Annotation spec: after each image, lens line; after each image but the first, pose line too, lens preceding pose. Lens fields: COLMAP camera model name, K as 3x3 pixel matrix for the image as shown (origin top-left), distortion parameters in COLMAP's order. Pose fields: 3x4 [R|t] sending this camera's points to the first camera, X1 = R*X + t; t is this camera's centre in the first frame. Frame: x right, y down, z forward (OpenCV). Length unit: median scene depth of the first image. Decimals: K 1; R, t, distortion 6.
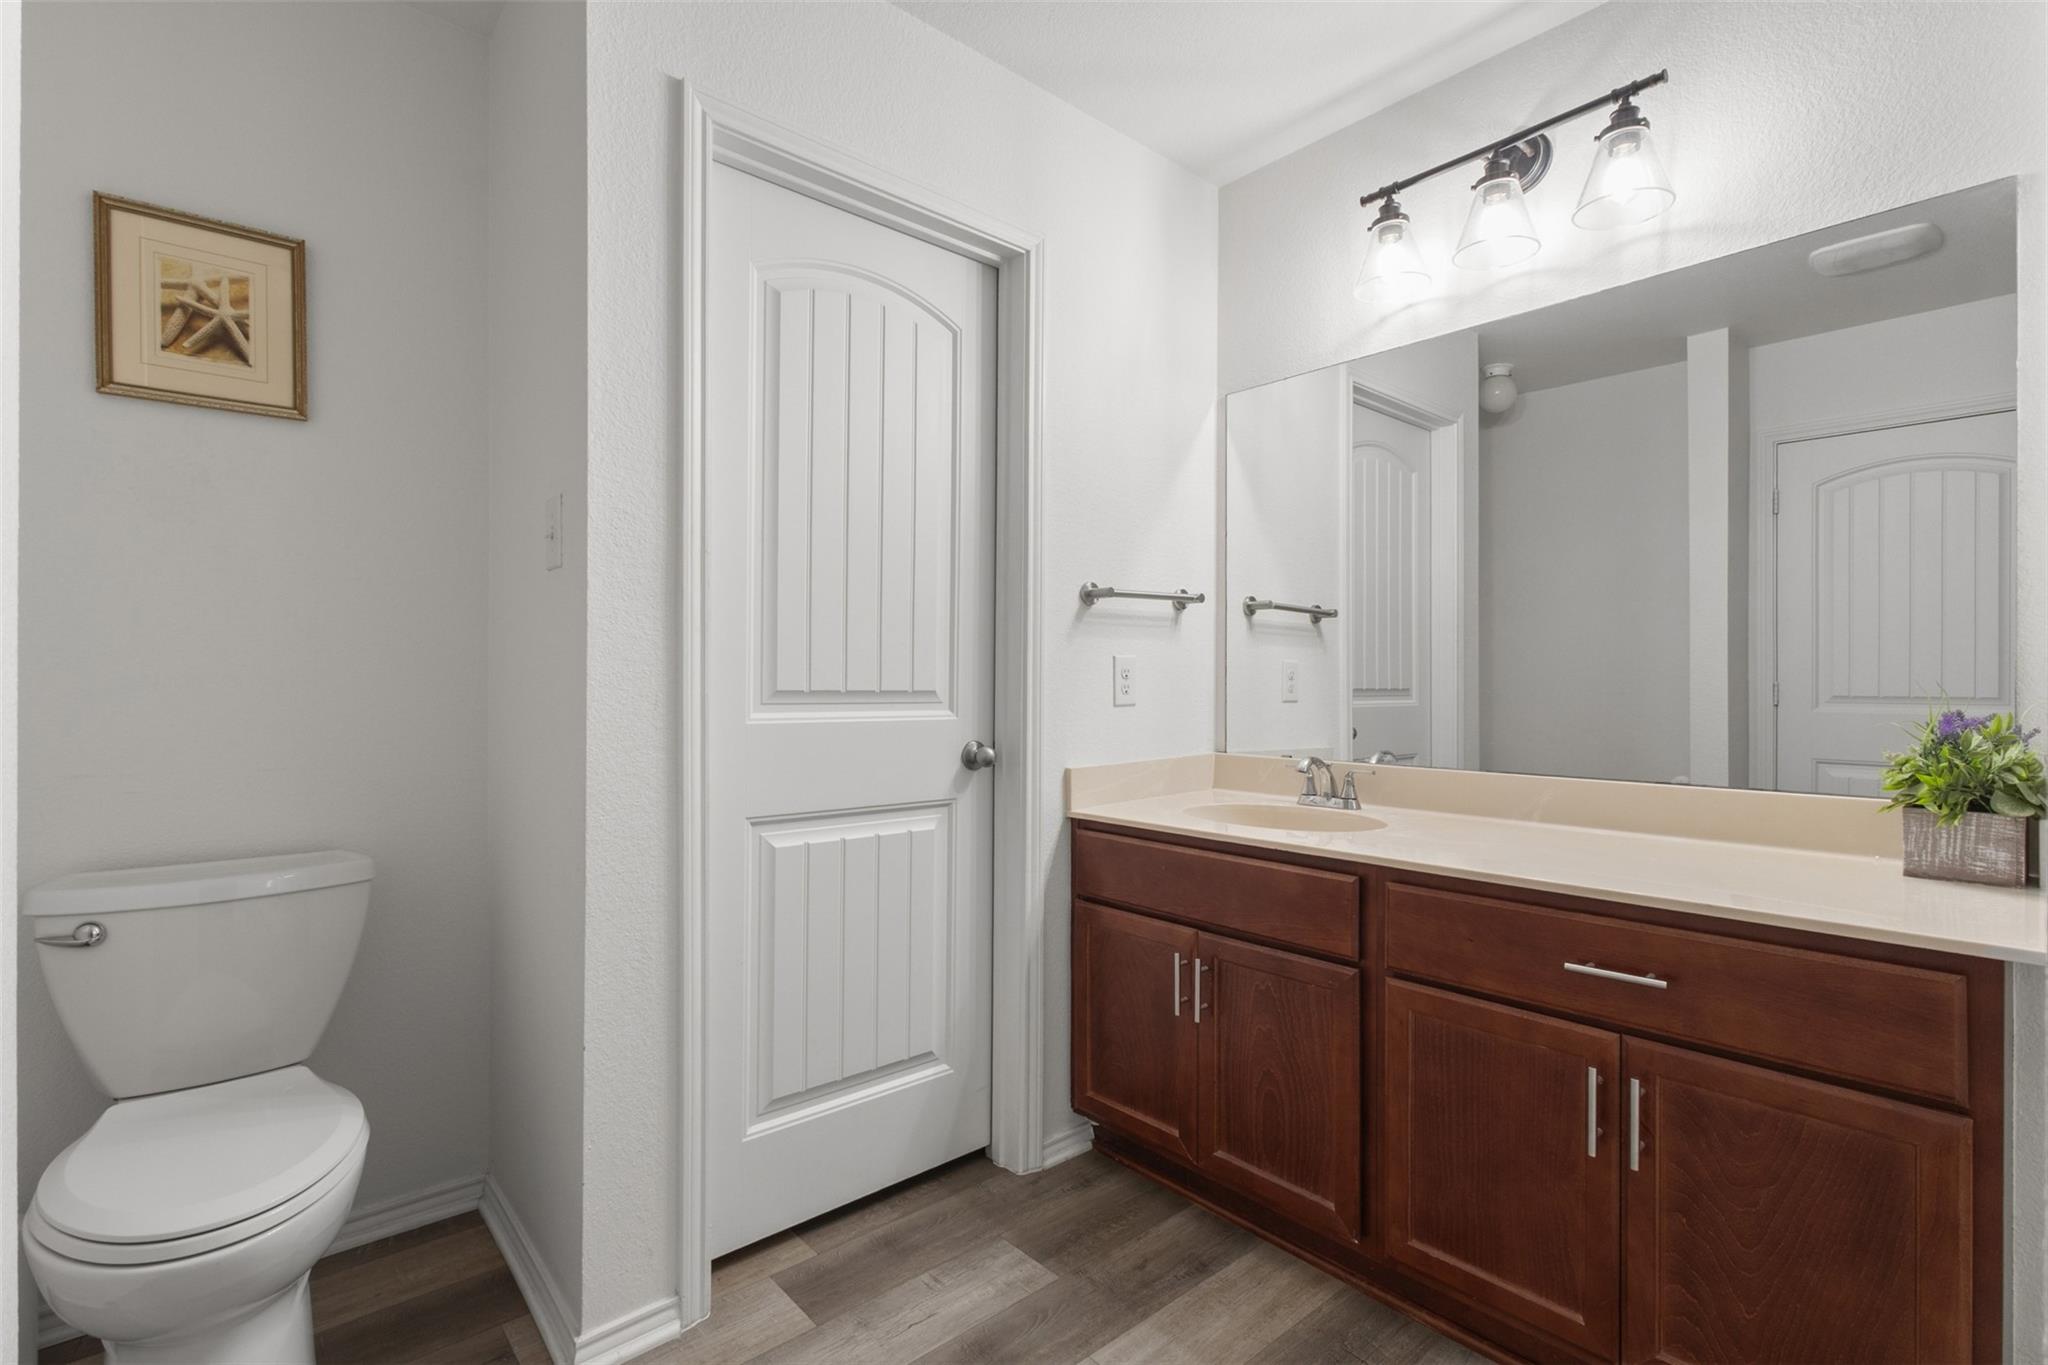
lens RADIAL K [[952.5, 0, 1024.3], [0, 952.5, 697.9], [0, 0, 1]] dist [0.005196, -0.000254]
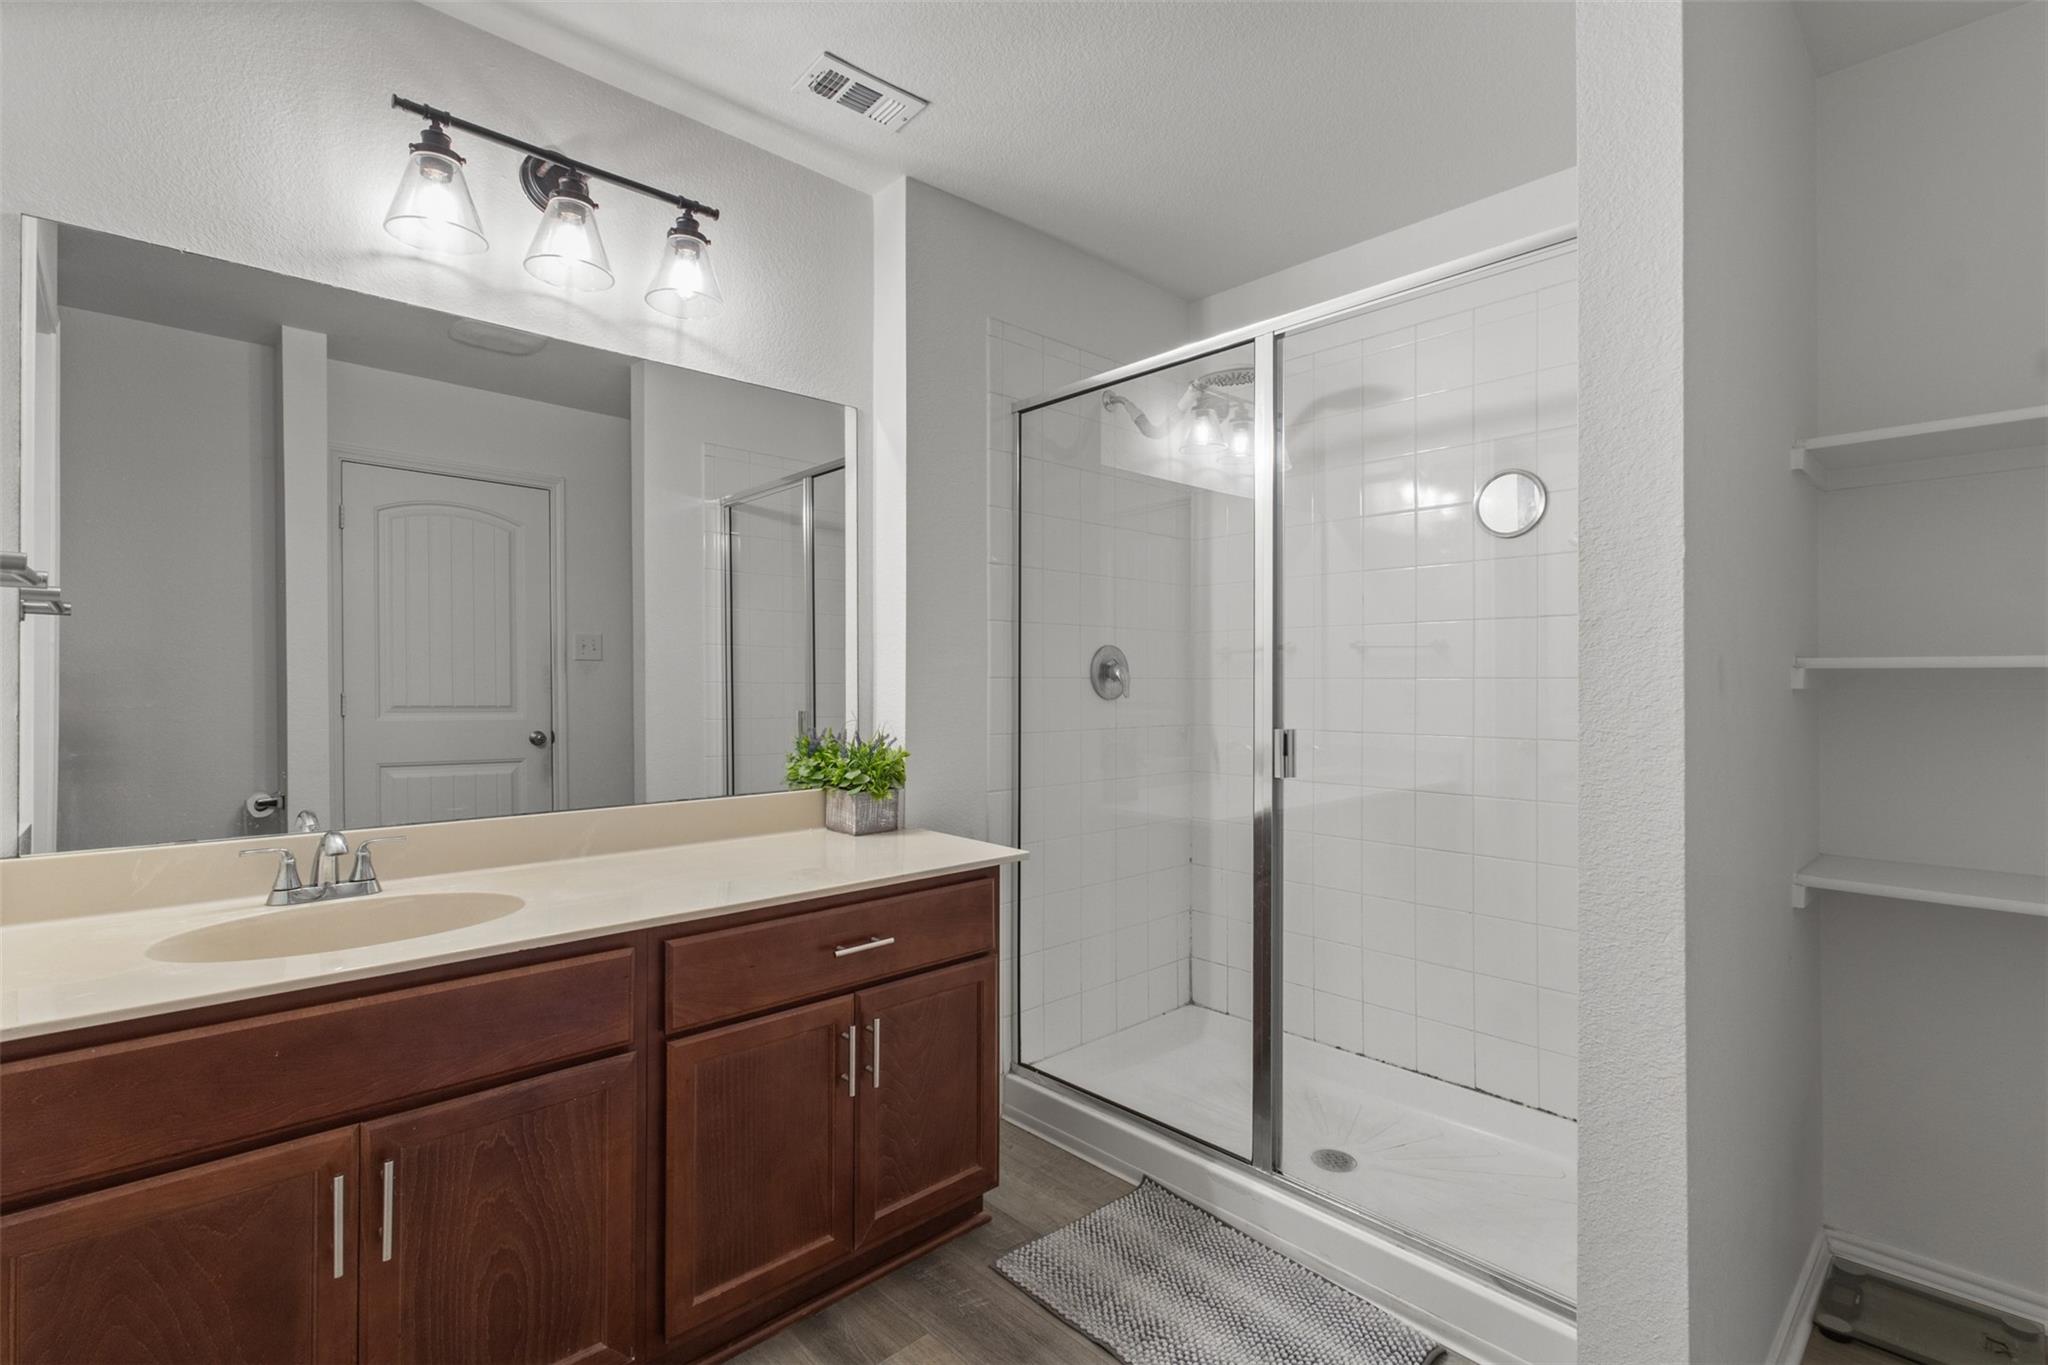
lens RADIAL K [[952.5, 0, 1036.7], [0, 952.5, 675.2], [0, 0, 1]] dist [0.005196, -0.000254]
pose [[-0.040863, 0.000013, 0.999165, -0.516238], [0.009066, 0.999959, 0.000358, -0.059960], [-0.999124, 0.009073, -0.040862, 0.604116]]
